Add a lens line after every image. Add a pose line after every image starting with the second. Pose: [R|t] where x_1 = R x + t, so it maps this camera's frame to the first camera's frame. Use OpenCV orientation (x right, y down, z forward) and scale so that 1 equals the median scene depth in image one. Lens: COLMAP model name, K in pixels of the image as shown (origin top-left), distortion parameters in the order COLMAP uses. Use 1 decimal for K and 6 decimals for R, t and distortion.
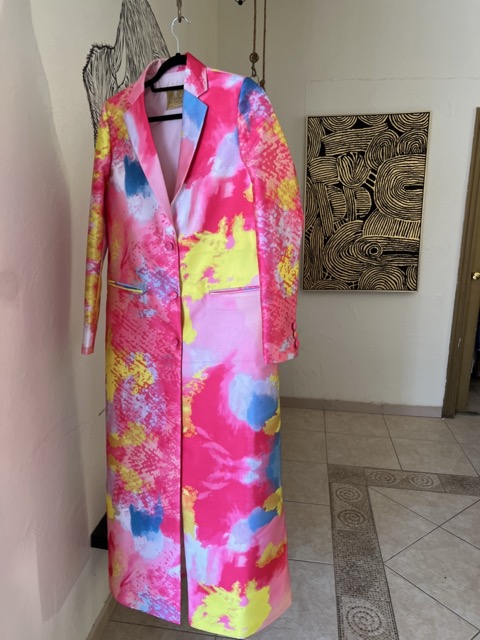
lens RADIAL K [[489.4, 0, 235.3], [0, 489.4, 323.9], [0, 0, 1]] dist [0.030121, -0.029303]
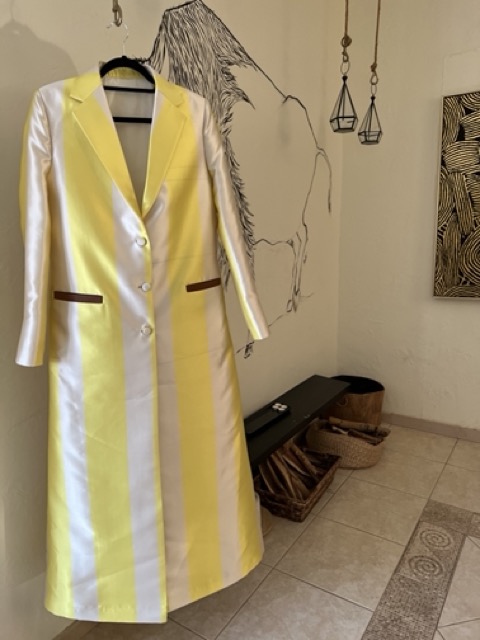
lens RADIAL K [[489.4, 0, 234.5], [0, 489.4, 325.3], [0, 0, 1]] dist [0.030121, -0.029303]
pose [[0.903418, 0.057279, -0.424919, 0.261238], [-0.060130, 0.998168, 0.006710, -0.004450], [0.424525, 0.019488, 0.905207, 0.082500]]
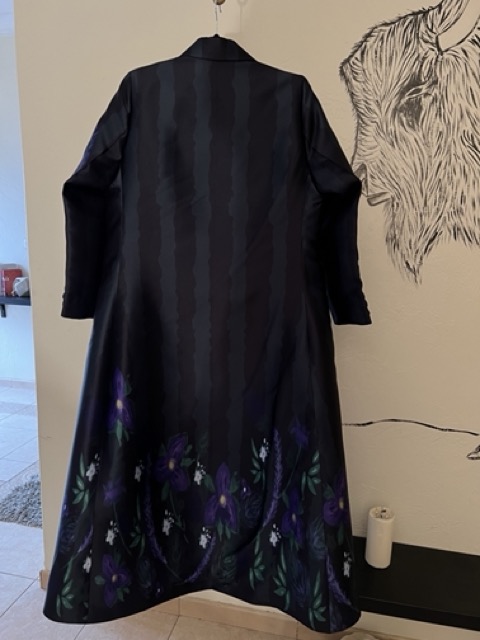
lens RADIAL K [[489.4, 0, 238.6], [0, 489.4, 317.8], [0, 0, 1]] dist [0.030121, -0.029303]
pose [[-0.078789, 0.145236, -0.986255, 0.416402], [-0.247110, 0.955609, 0.160464, -0.079344], [0.965779, 0.256356, -0.039402, 0.546308]]
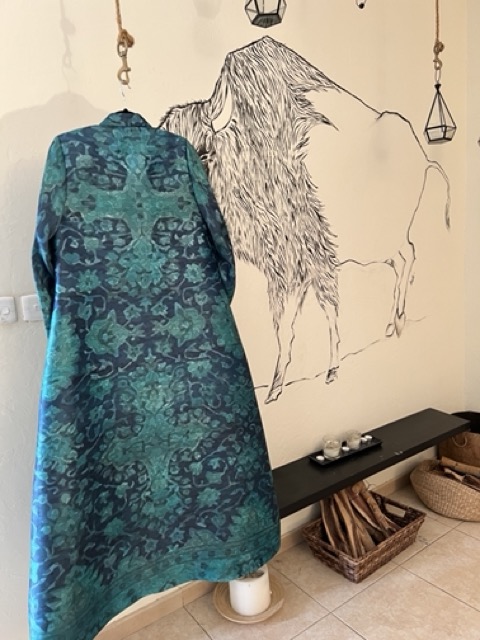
lens RADIAL K [[489.4, 0, 231.2], [0, 489.4, 314.9], [0, 0, 1]] dist [0.030121, -0.029303]
pose [[0.688770, 0.045066, -0.723578, 0.417382], [-0.093075, 0.995303, -0.026608, -0.021851], [0.718981, 0.085674, 0.689730, 0.183234]]
